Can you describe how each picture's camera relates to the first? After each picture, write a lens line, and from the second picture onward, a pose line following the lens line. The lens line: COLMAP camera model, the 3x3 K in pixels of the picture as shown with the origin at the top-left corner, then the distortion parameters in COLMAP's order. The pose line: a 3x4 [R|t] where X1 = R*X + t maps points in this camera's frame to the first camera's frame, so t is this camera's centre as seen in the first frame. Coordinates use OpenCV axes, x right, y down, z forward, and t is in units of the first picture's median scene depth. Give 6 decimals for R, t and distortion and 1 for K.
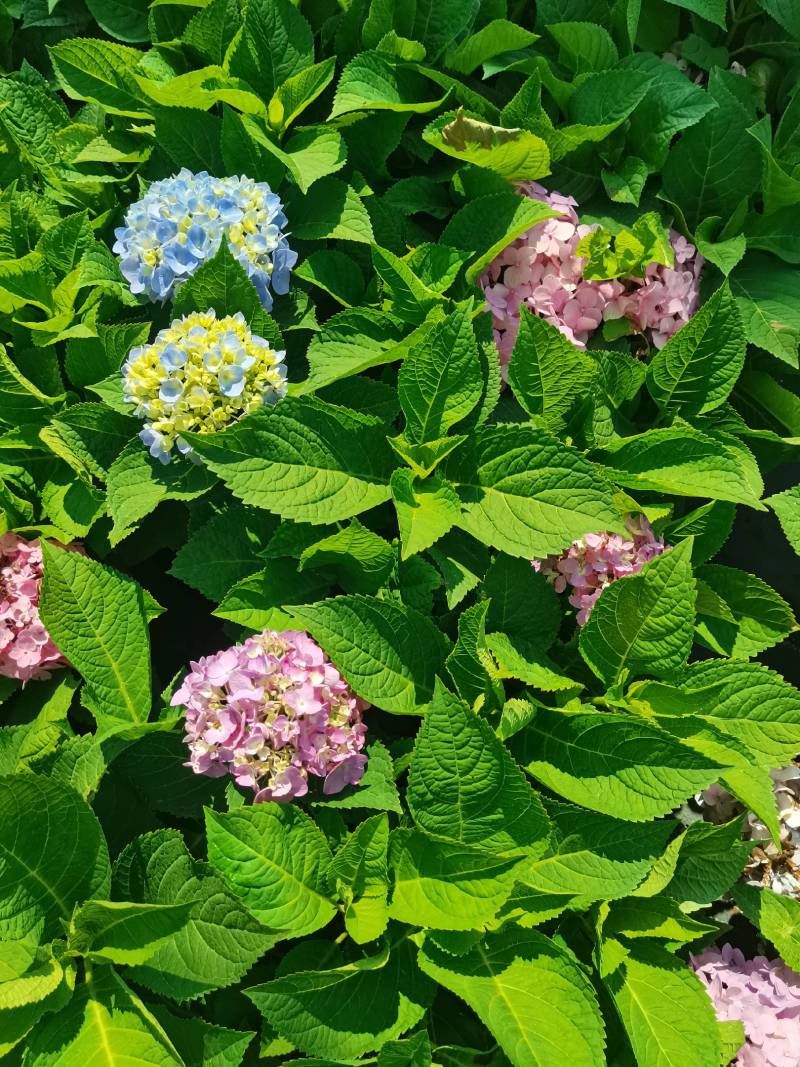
lens RADIAL K [[851.6, 0, 405.7], [0, 851.6, 553.5], [0, 0, 1]] dist [-0.003139, -0.011314]
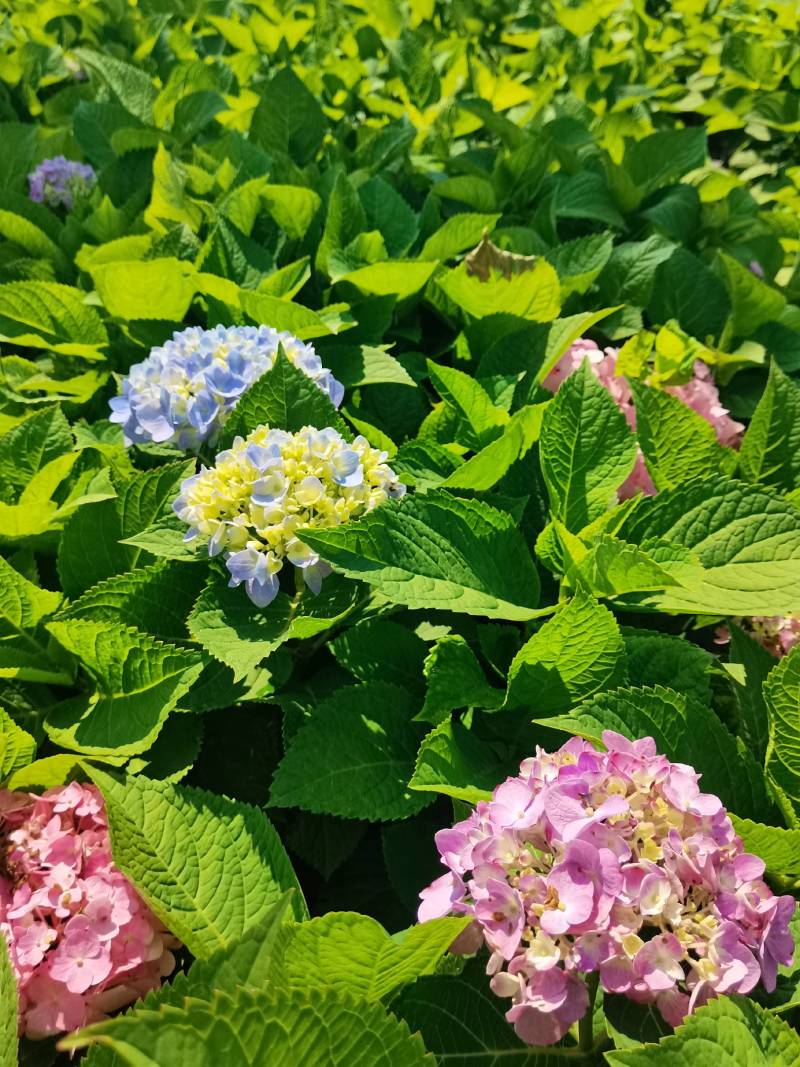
lens RADIAL K [[859.9, 0, 403.9], [0, 859.9, 532.5], [0, 0, 1]] dist [0.009921, -0.026764]
pose [[0.945626, -0.168227, 0.278372, -0.350661], [0.287023, 0.834196, -0.470888, 0.196415], [-0.153001, 0.525183, 0.837122, 0.371480]]
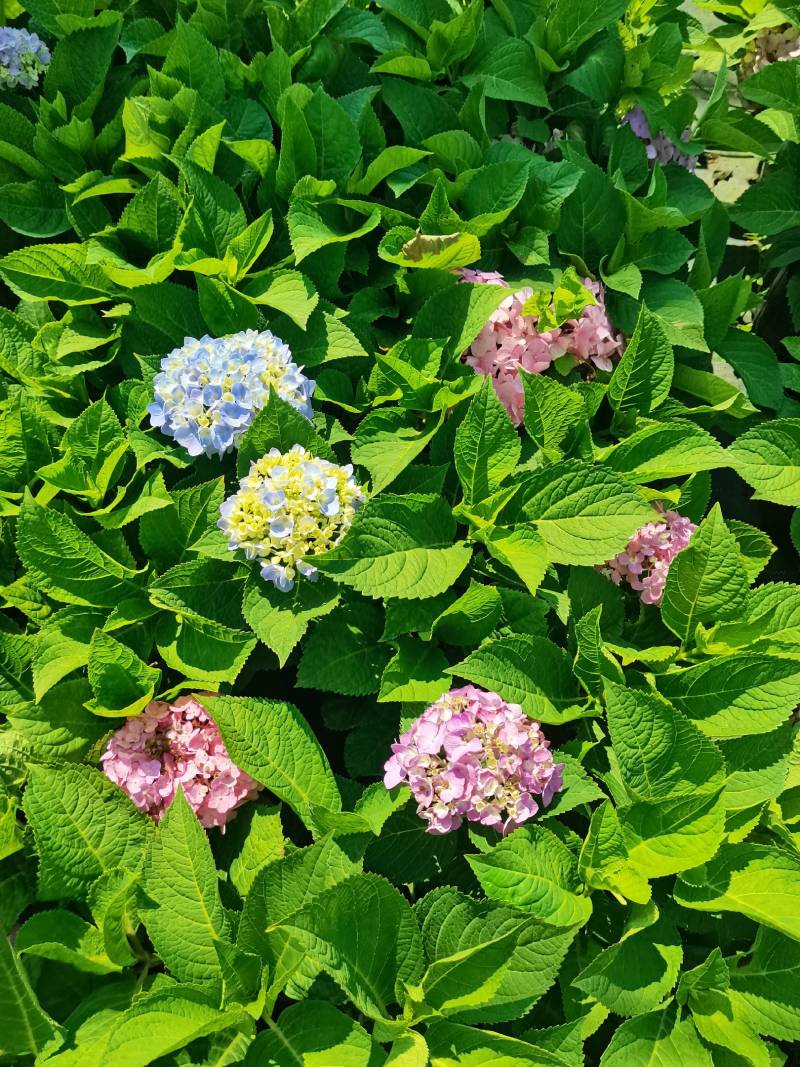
lens RADIAL K [[841.4, 0, 405.8], [0, 841.4, 536.0], [0, 0, 1]] dist [0.005905, -0.014990]
pose [[0.923261, -0.321144, 0.210847, -0.338861], [0.334434, 0.941950, -0.029727, -0.085115], [-0.189061, 0.097961, 0.977067, -0.117990]]
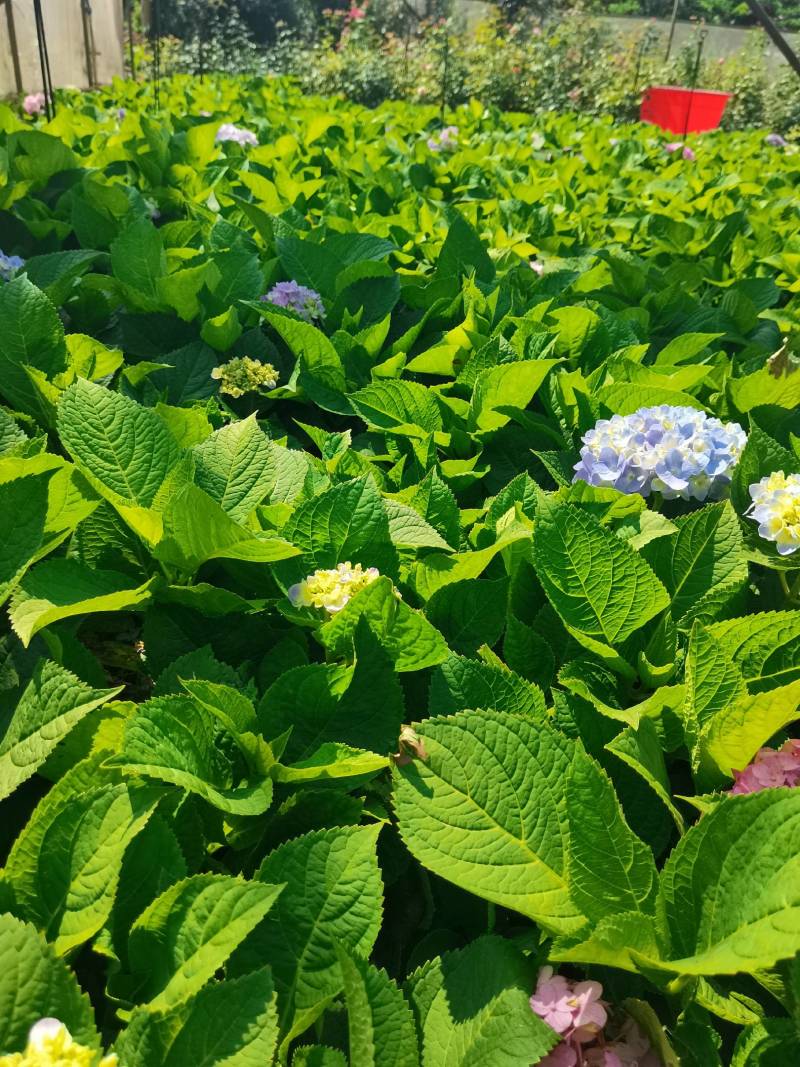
lens RADIAL K [[851.0, 0, 400.0], [0, 851.0, 533.5], [0, 0, 1]] dist [0.013853, -0.020852]
pose [[0.842325, -0.155171, 0.516150, -1.123324], [0.445632, 0.739159, -0.505031, 0.078430], [-0.303150, 0.655413, 0.691761, 0.475251]]
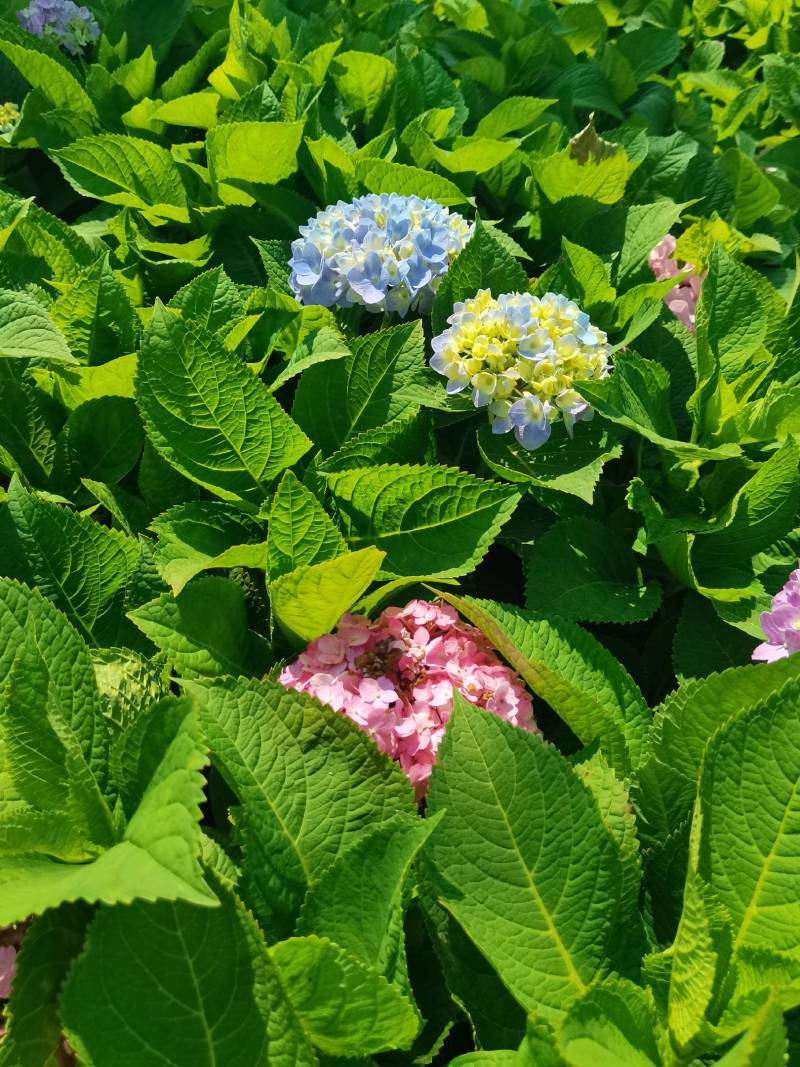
lens RADIAL K [[859.9, 0, 403.9], [0, 859.9, 532.5], [0, 0, 1]] dist [0.009921, -0.026764]
pose [[0.847119, -0.235919, 0.476164, -0.760260], [0.401389, 0.871282, -0.282408, 0.133783], [-0.348247, 0.430360, 0.832775, 0.409416]]
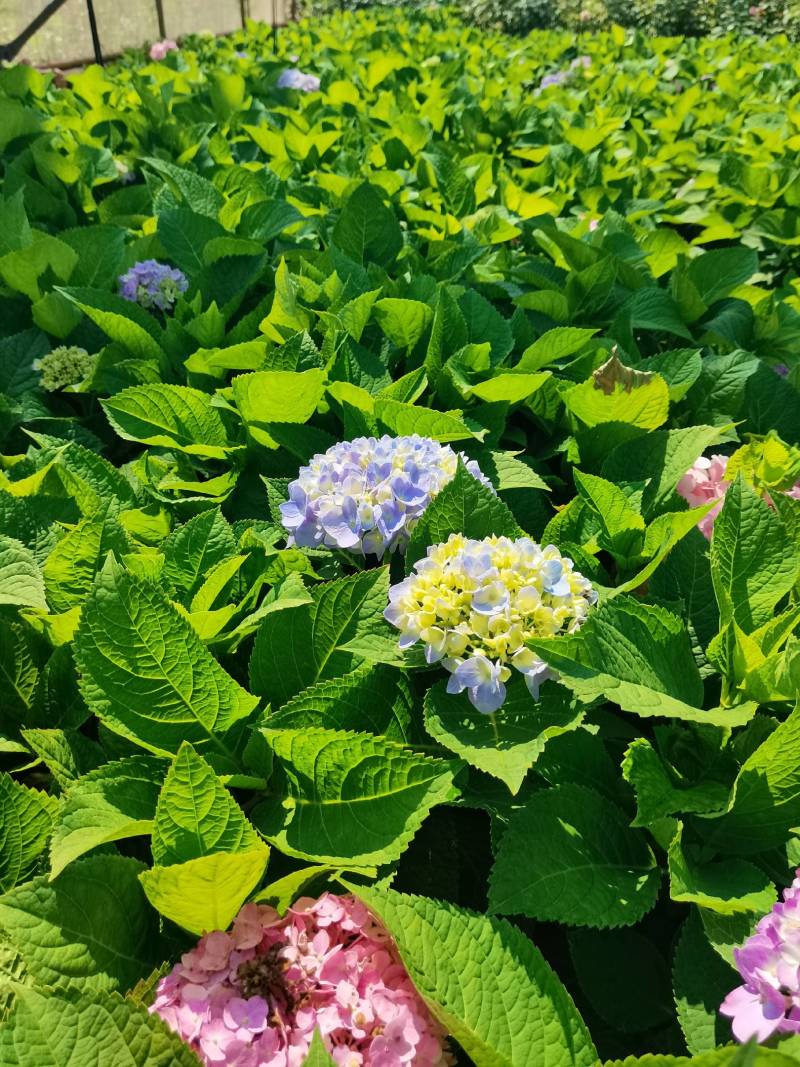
lens RADIAL K [[854.7, 0, 405.4], [0, 854.7, 533.1], [0, 0, 1]] dist [0.015353, -0.017850]
pose [[0.929722, -0.135392, 0.342471, -0.554301], [0.309681, 0.790693, -0.528112, 0.125323], [-0.199288, 0.597054, 0.777053, 0.372825]]
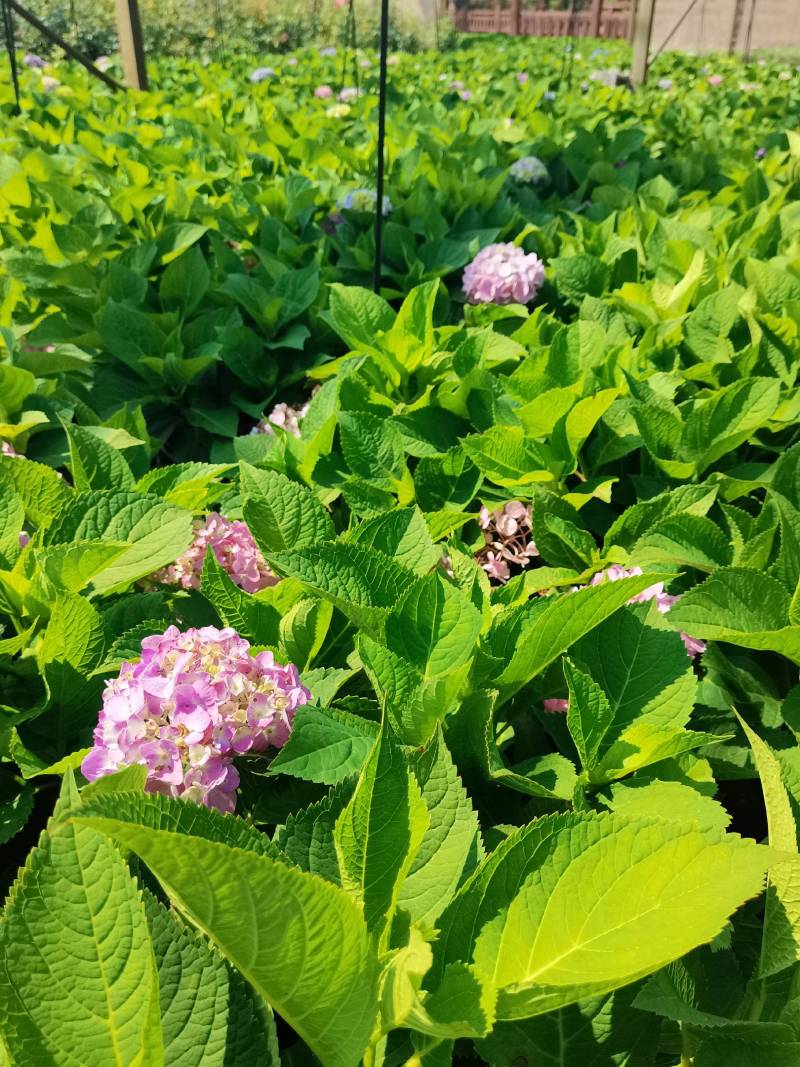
lens RADIAL K [[879.4, 0, 398.0], [0, 879.4, 526.5], [0, 0, 1]] dist [0.010674, -0.023718]
pose [[0.310357, -0.430966, 0.847317, -0.637660], [0.872391, 0.483210, -0.073769, 0.284793], [-0.377640, 0.762087, 0.525939, 0.302555]]
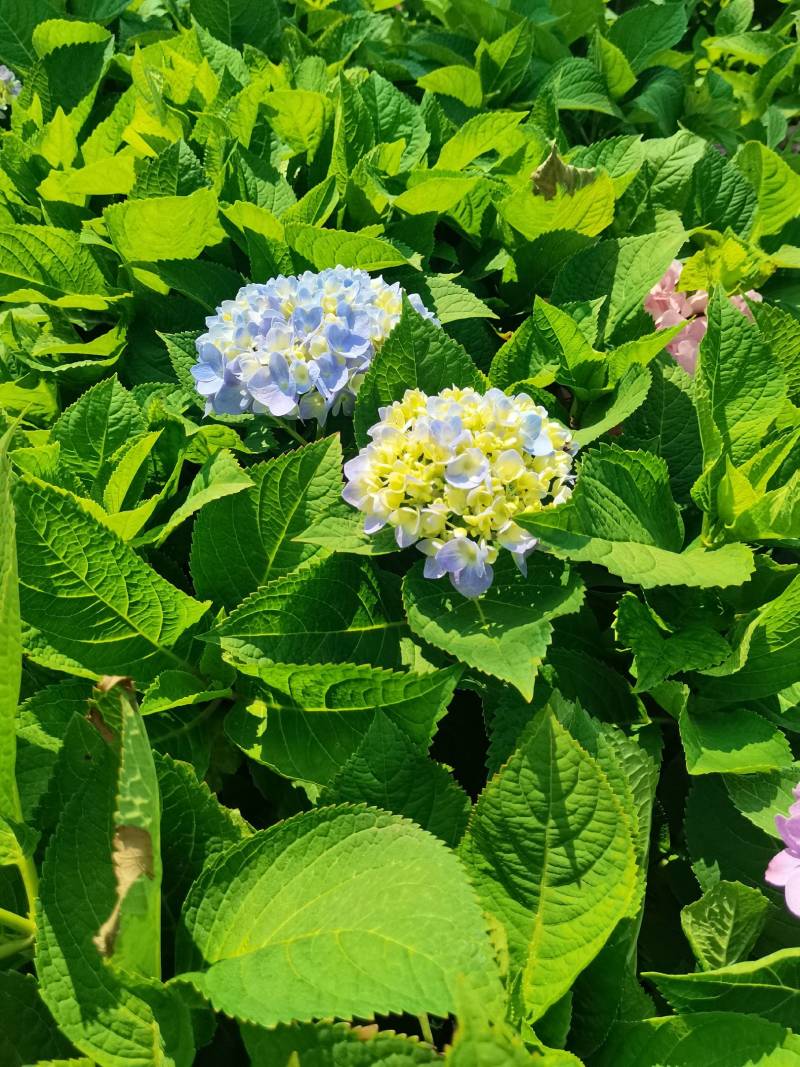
lens RADIAL K [[879.4, 0, 398.0], [0, 879.4, 526.5], [0, 0, 1]] dist [0.010674, -0.023718]
pose [[0.866139, -0.298977, 0.400521, -0.559522], [0.437210, 0.841524, -0.317309, 0.029514], [-0.242180, 0.449945, 0.859592, 0.432468]]
